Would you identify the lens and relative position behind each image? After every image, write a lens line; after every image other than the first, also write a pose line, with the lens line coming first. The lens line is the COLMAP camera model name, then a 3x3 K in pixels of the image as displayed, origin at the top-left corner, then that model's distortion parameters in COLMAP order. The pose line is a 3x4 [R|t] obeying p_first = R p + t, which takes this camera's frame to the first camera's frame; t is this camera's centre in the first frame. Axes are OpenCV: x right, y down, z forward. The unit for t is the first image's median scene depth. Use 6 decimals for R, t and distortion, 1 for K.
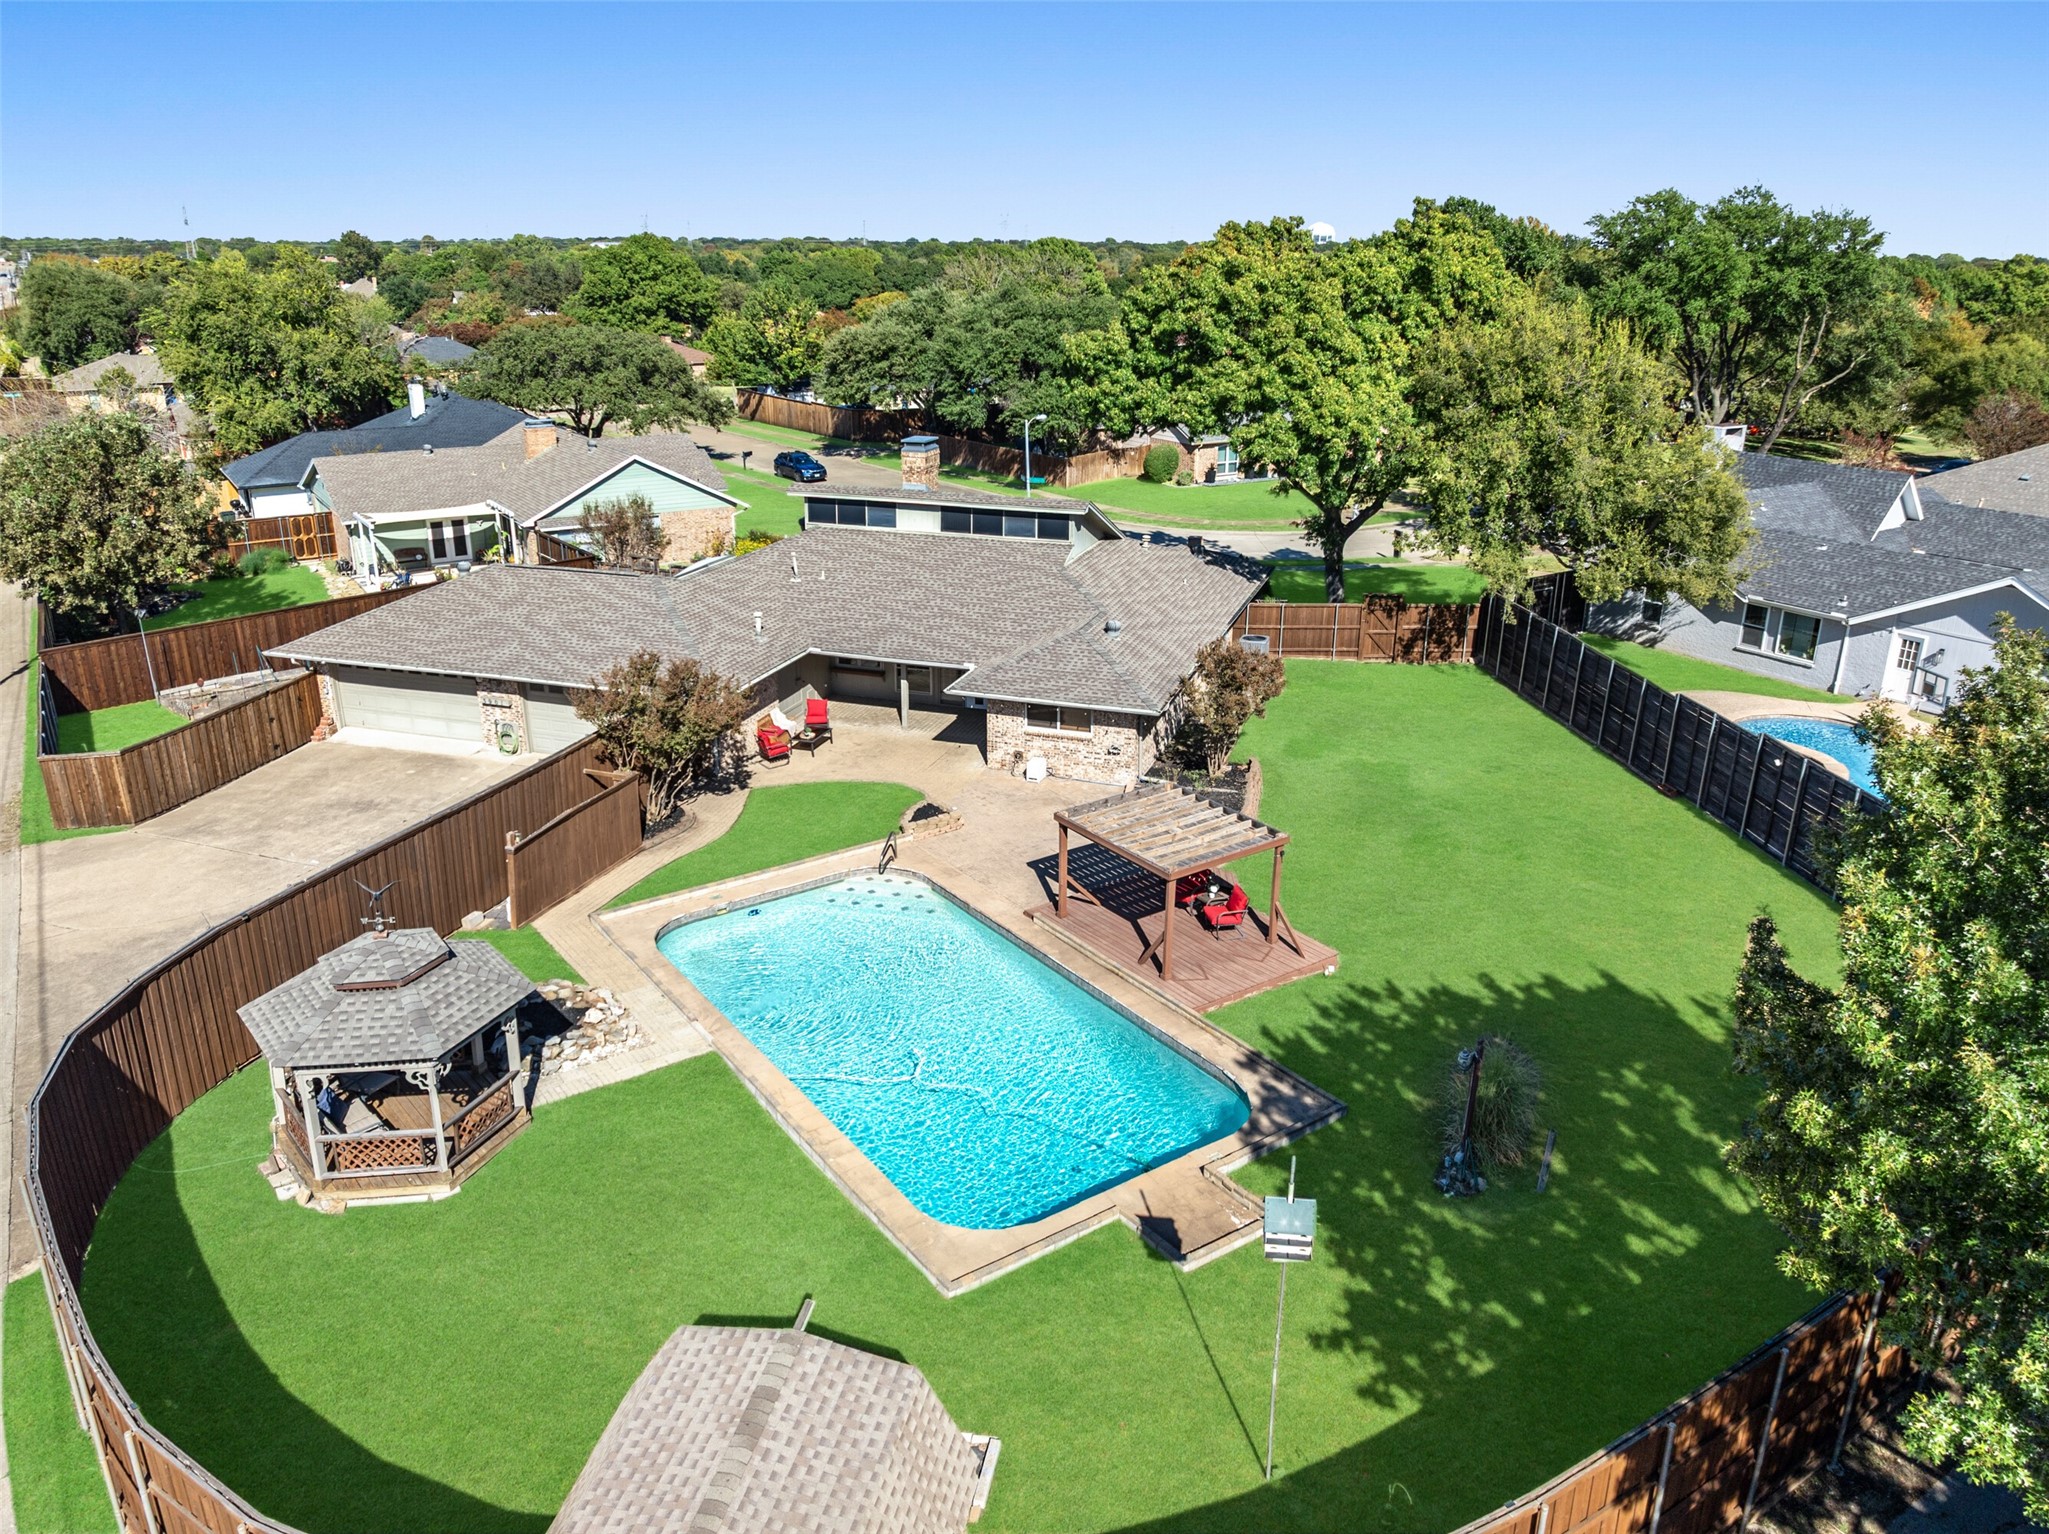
lens RADIAL K [[1418.7, 0, 1060.5], [0, 1418.7, 766.5], [0, 0, 1]] dist [-0.042104, 0.002119]
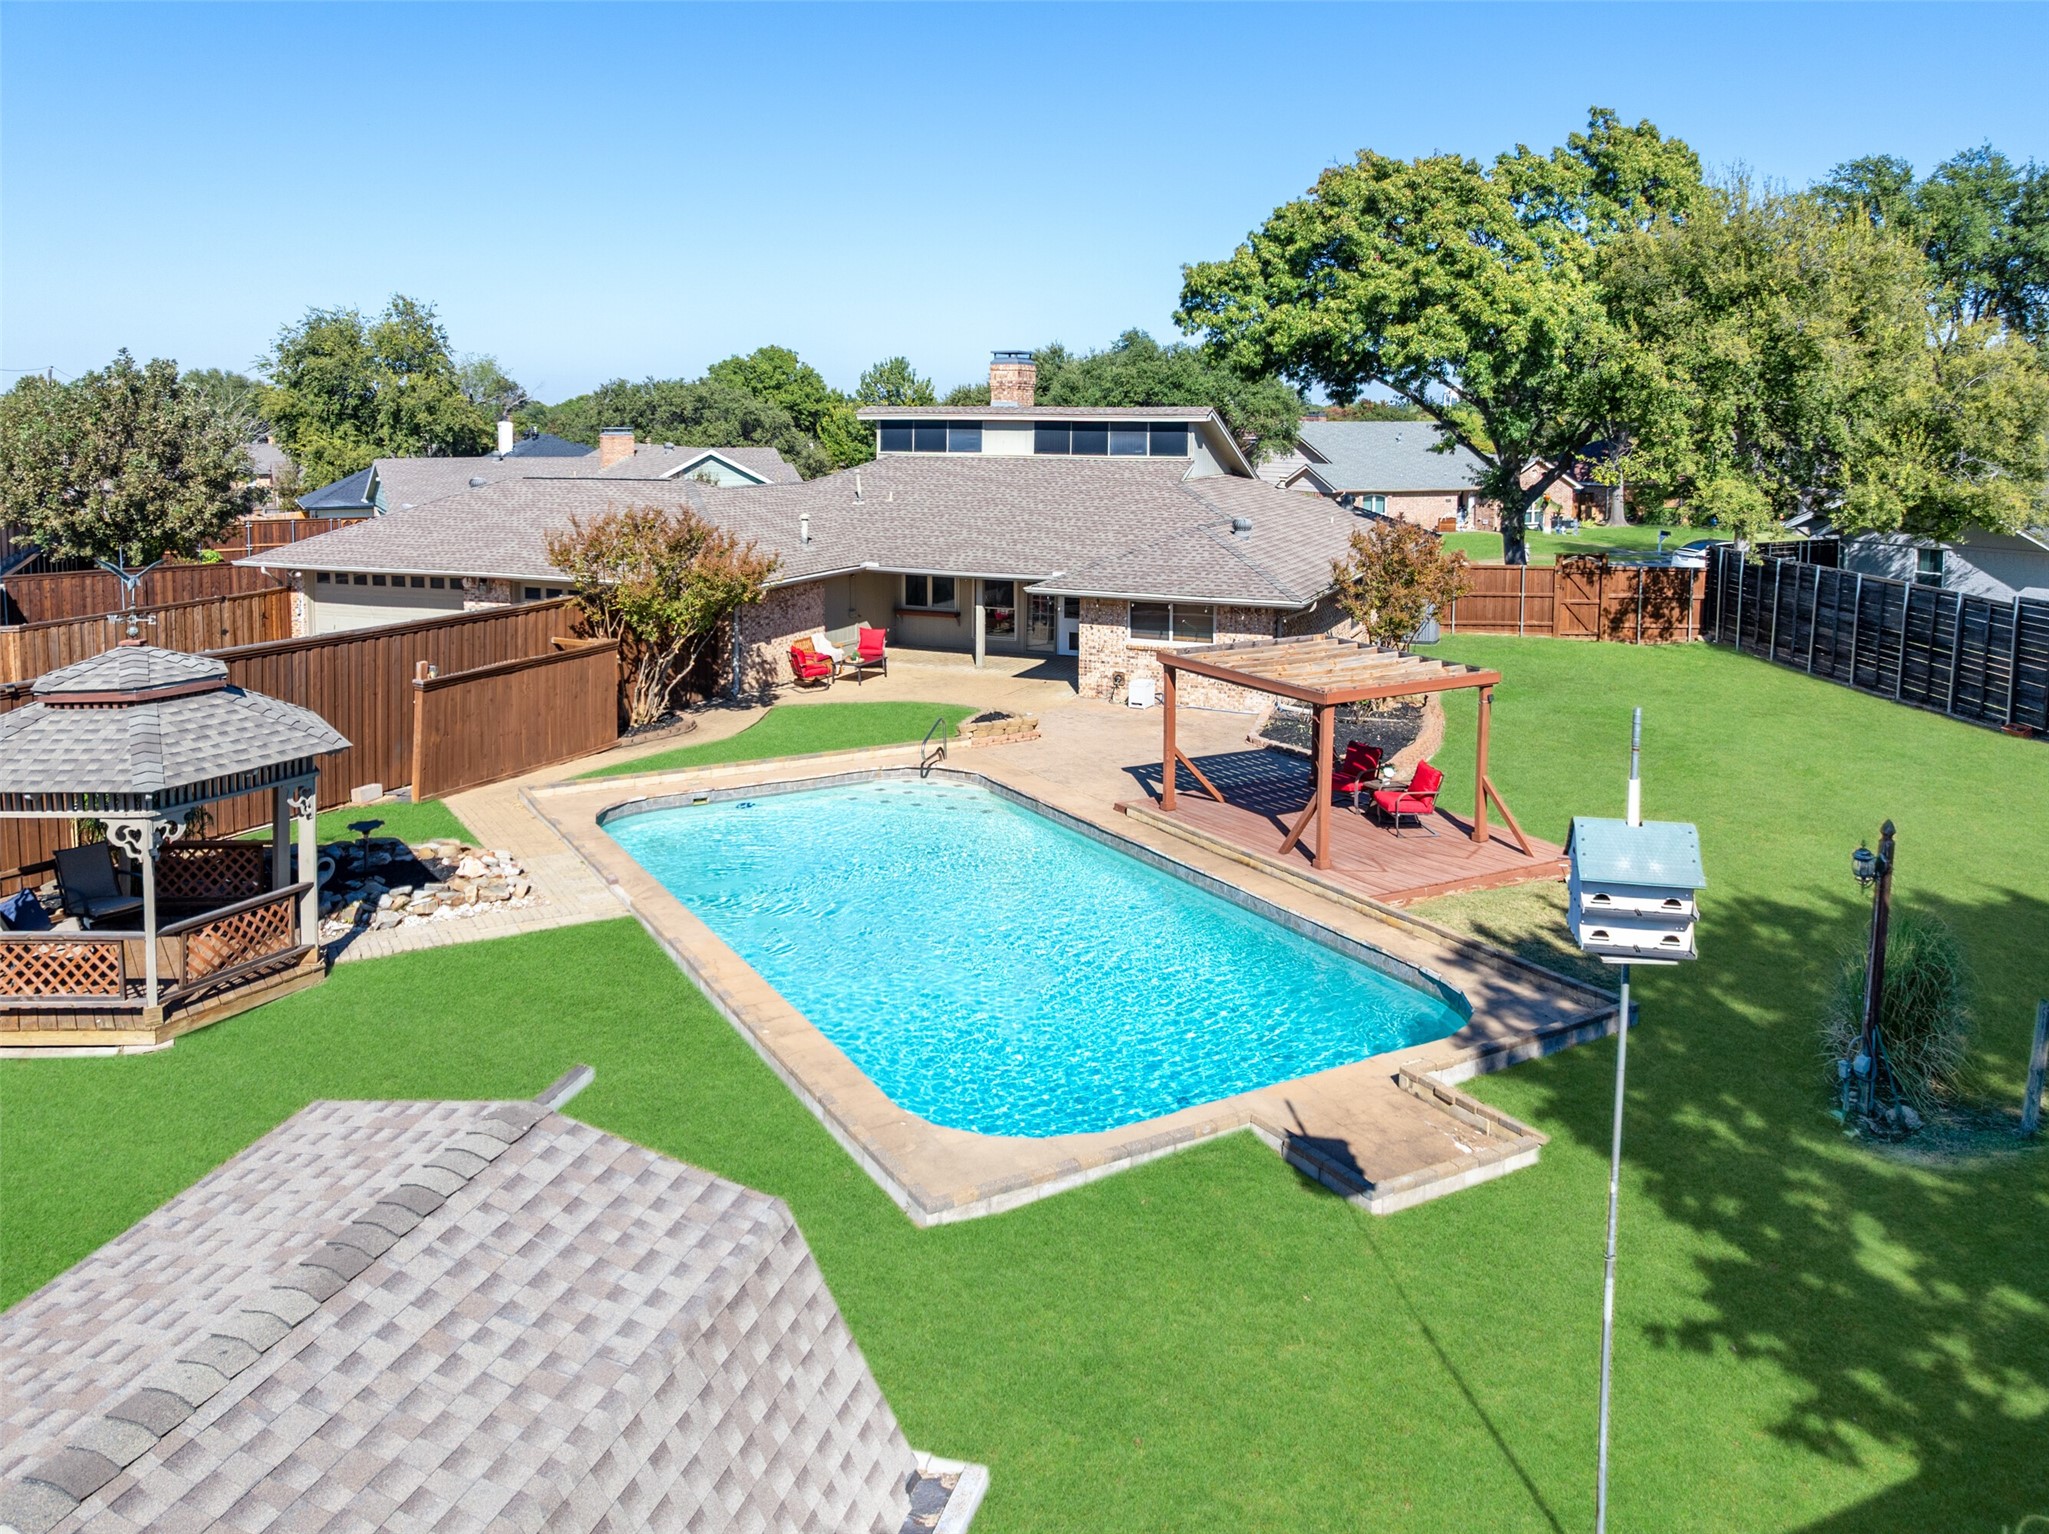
lens RADIAL K [[1500.1, 0, 1021.1], [0, 1500.1, 534.3], [0, 0, 1]] dist [-0.037209, 0.009221]
pose [[0.993519, 0.000263, -0.113669, 0.009478], [-0.030183, 0.964710, -0.261581, 0.122418], [0.109589, 0.263316, 0.958465, 0.178827]]
